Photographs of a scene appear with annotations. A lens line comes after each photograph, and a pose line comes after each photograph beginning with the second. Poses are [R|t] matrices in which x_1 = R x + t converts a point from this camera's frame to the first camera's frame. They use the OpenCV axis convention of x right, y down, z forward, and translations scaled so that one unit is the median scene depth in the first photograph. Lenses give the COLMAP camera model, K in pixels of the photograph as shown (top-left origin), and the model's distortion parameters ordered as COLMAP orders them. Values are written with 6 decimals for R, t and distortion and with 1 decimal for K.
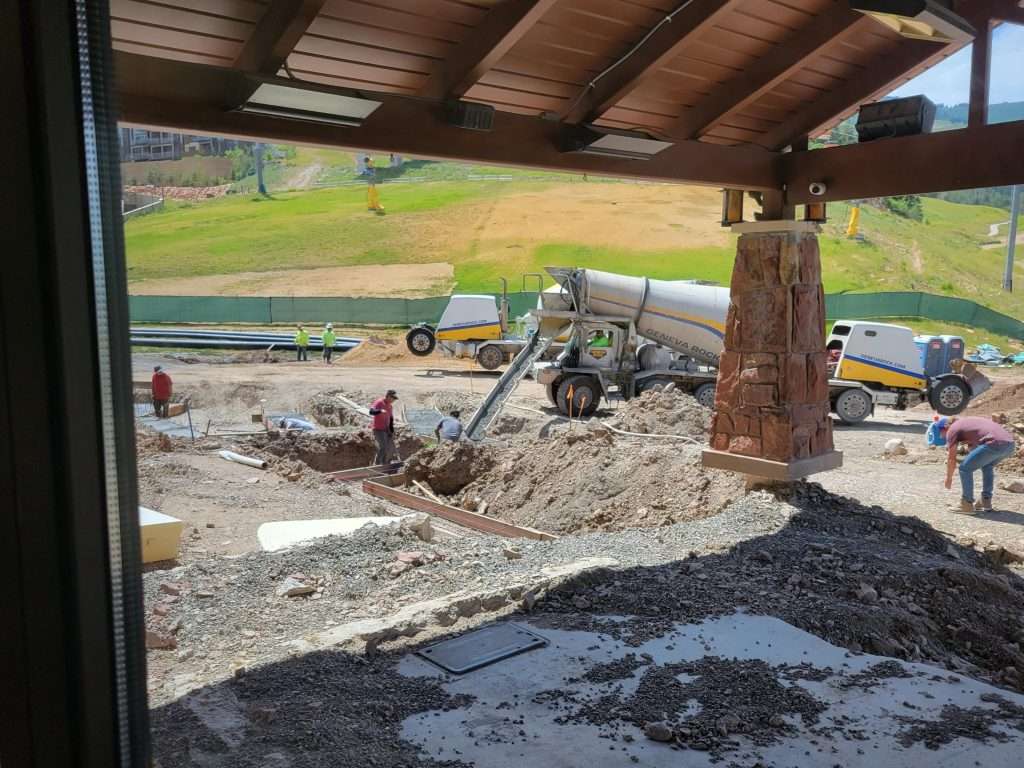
lens RADIAL K [[899.2, 0, 504.7], [0, 899.2, 373.6], [0, 0, 1]] dist [0.077924, -0.043915]
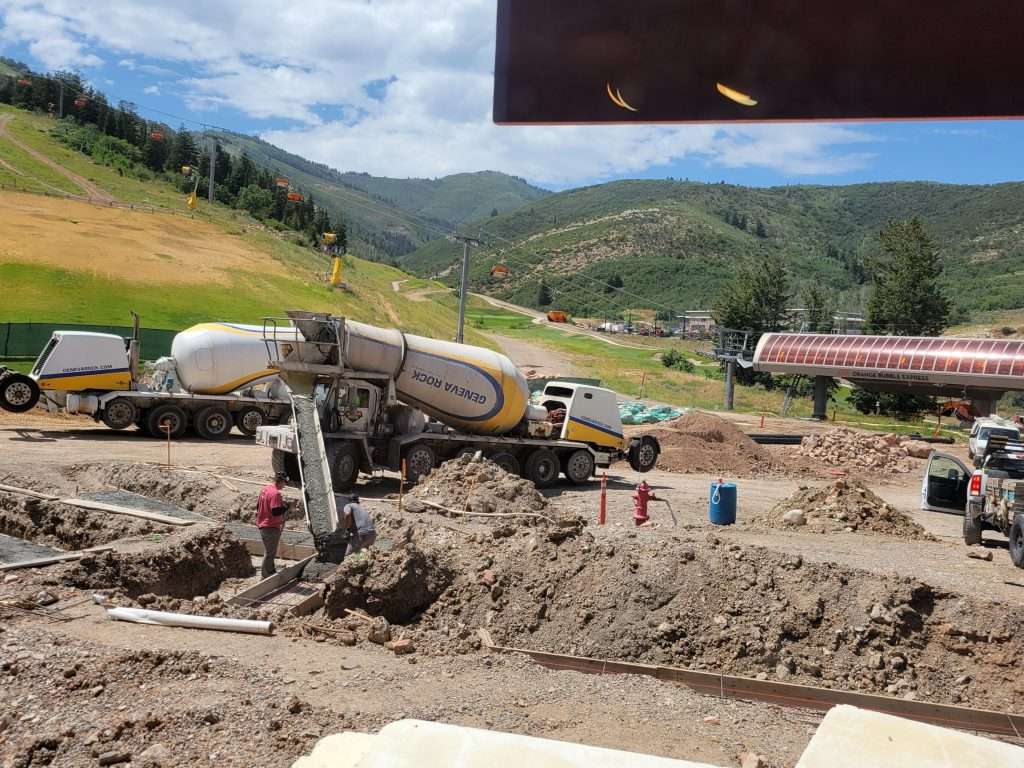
lens RADIAL K [[897.6, 0, 509.5], [0, 897.6, 361.6], [0, 0, 1]] dist [0.075253, -0.043920]
pose [[0.799726, 0.029851, 0.599623, -0.308895], [0.001929, 0.998630, -0.052287, -0.029647], [-0.600362, 0.042972, 0.798573, 0.233027]]
